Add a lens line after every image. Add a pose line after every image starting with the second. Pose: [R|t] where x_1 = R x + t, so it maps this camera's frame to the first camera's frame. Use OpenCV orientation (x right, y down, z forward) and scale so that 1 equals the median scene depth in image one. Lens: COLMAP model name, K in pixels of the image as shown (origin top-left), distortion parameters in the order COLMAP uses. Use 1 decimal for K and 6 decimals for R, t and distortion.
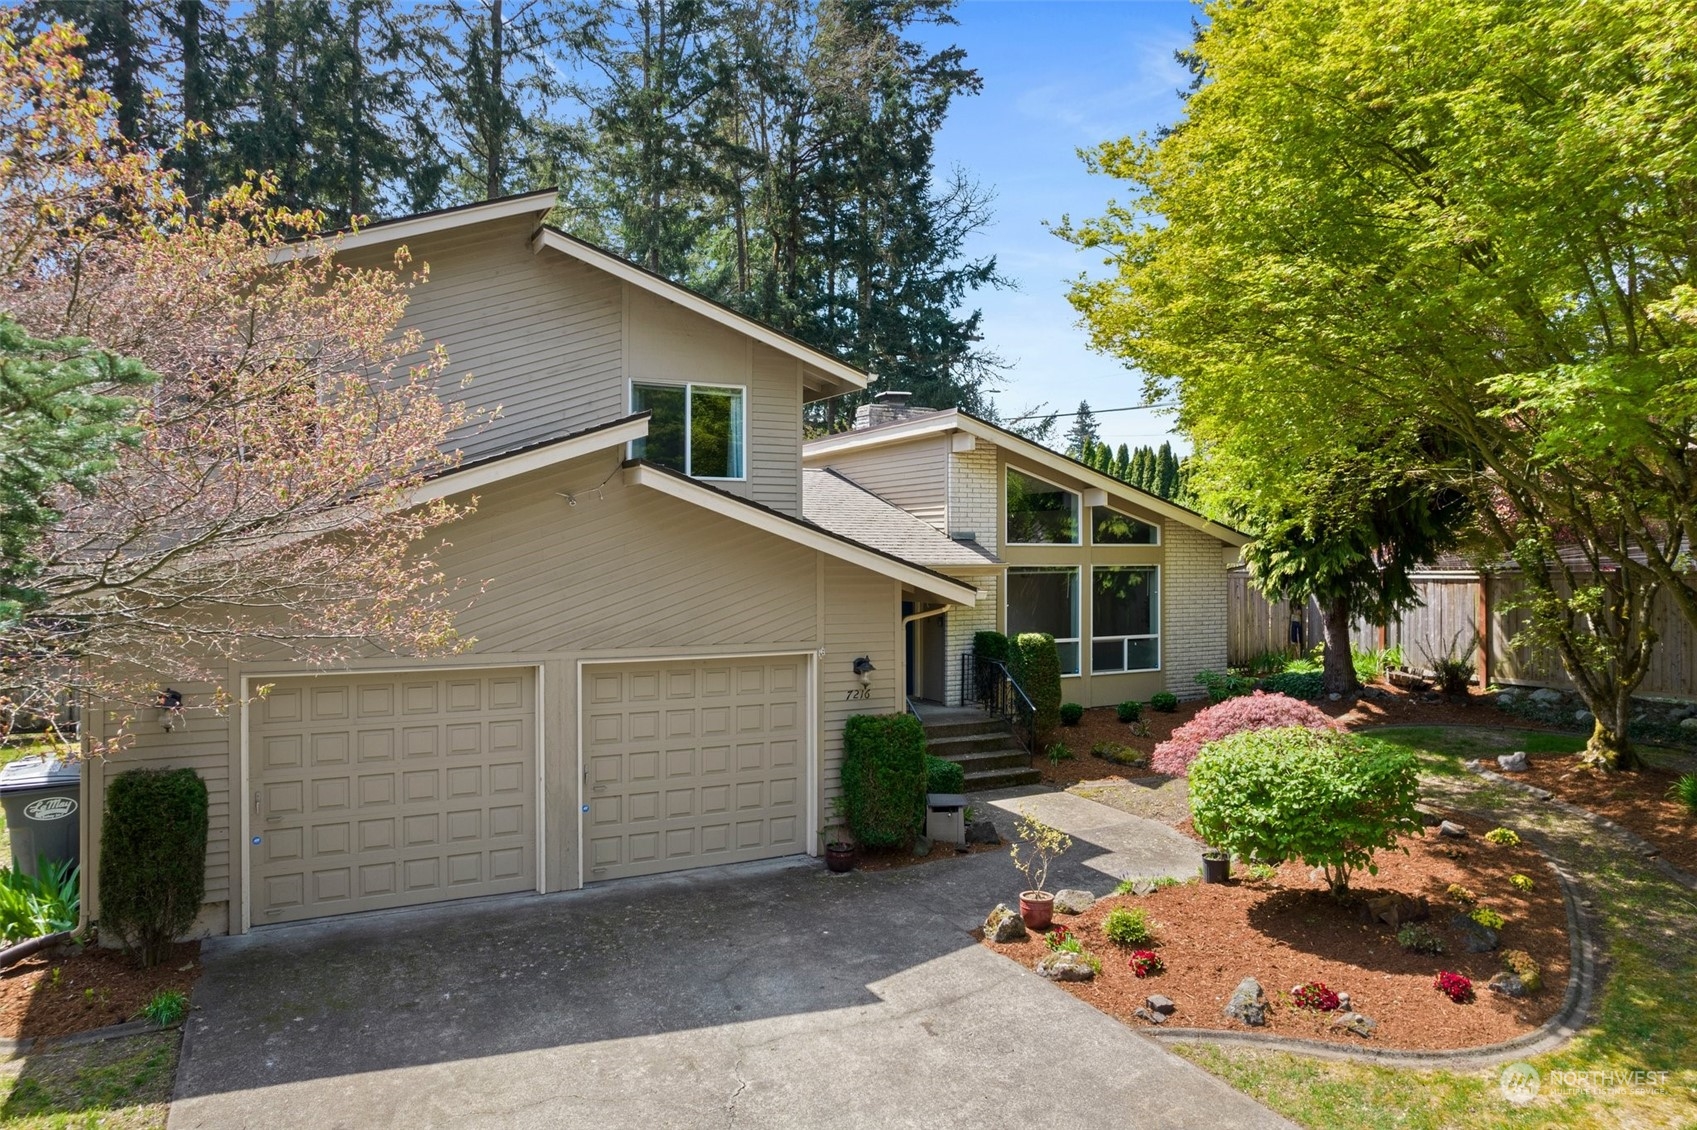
lens RADIAL K [[1105.2, 0, 857.6], [0, 1105.2, 552.6], [0, 0, 1]] dist [-0.049160, 0.031100]
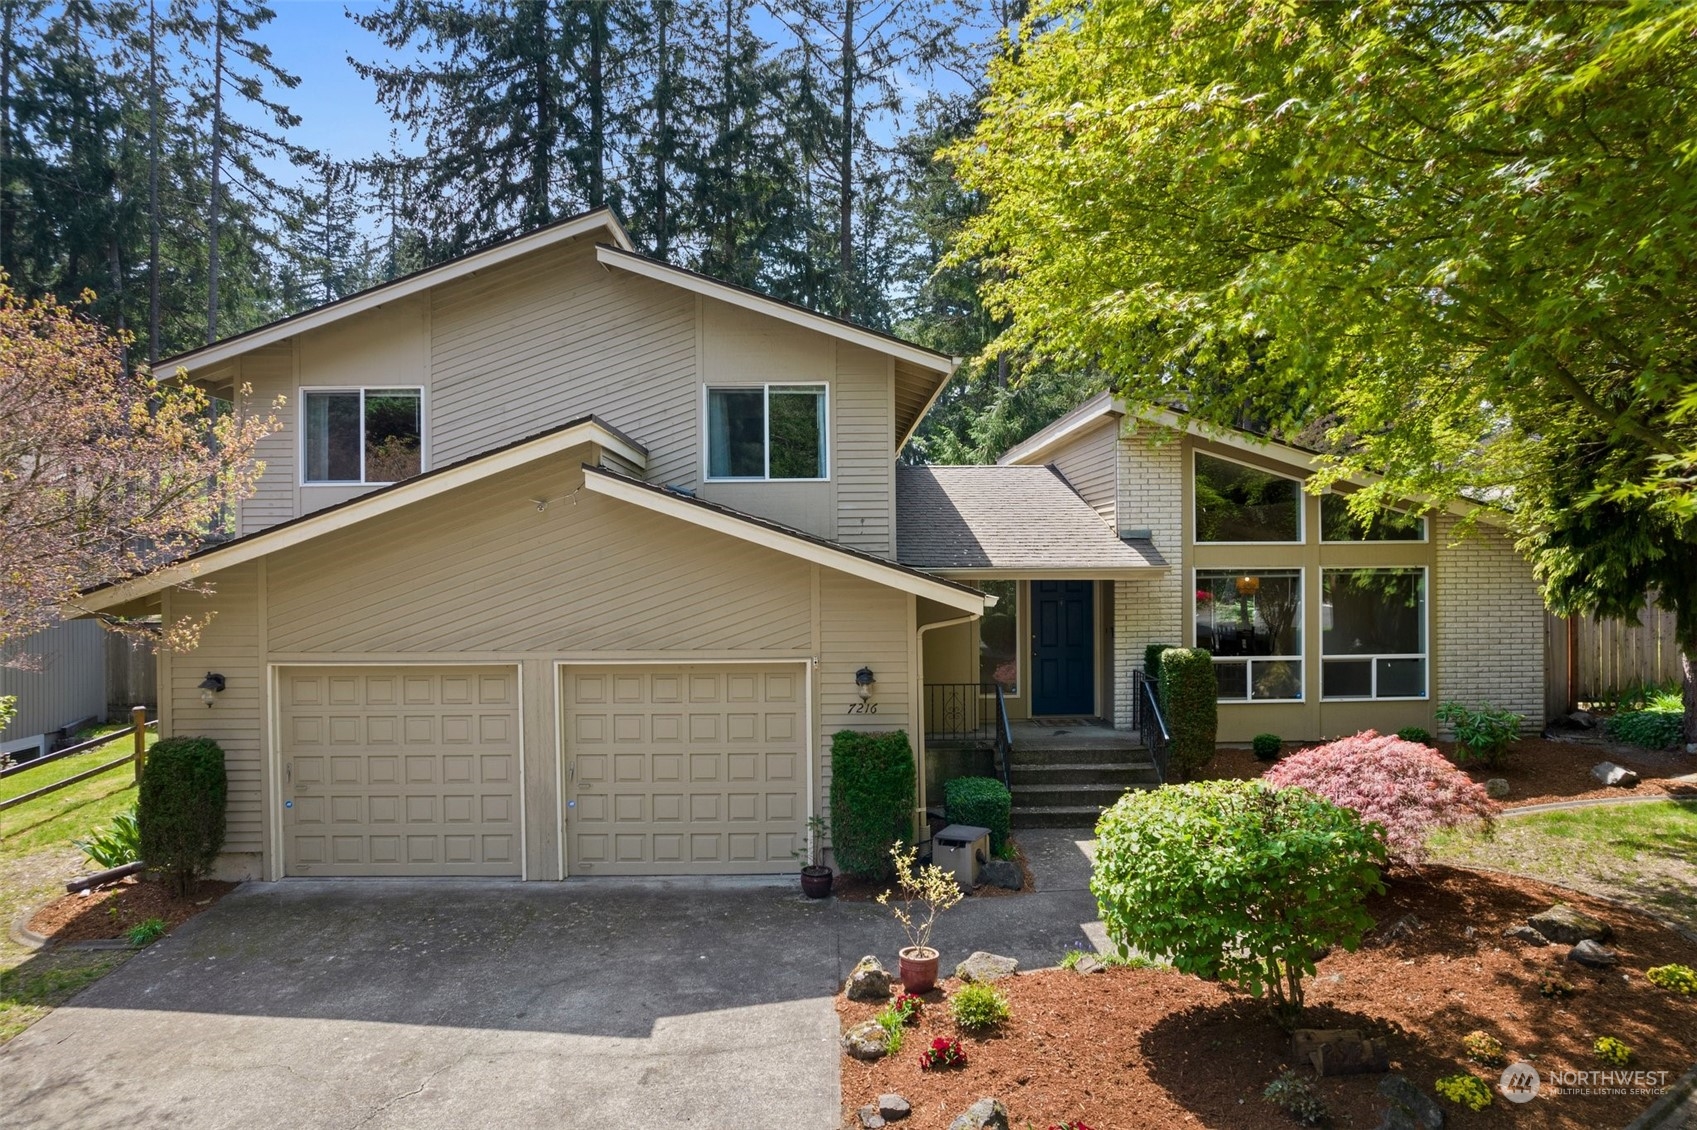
lens RADIAL K [[1105.2, 0, 850.3], [0, 1105.2, 572.3], [0, 0, 1]] dist [-0.049160, 0.031100]
pose [[0.891789, -0.003625, -0.452438, 0.452785], [0.008903, 0.999915, 0.009537, 0.006953], [0.452365, -0.012533, 0.891745, 0.196469]]
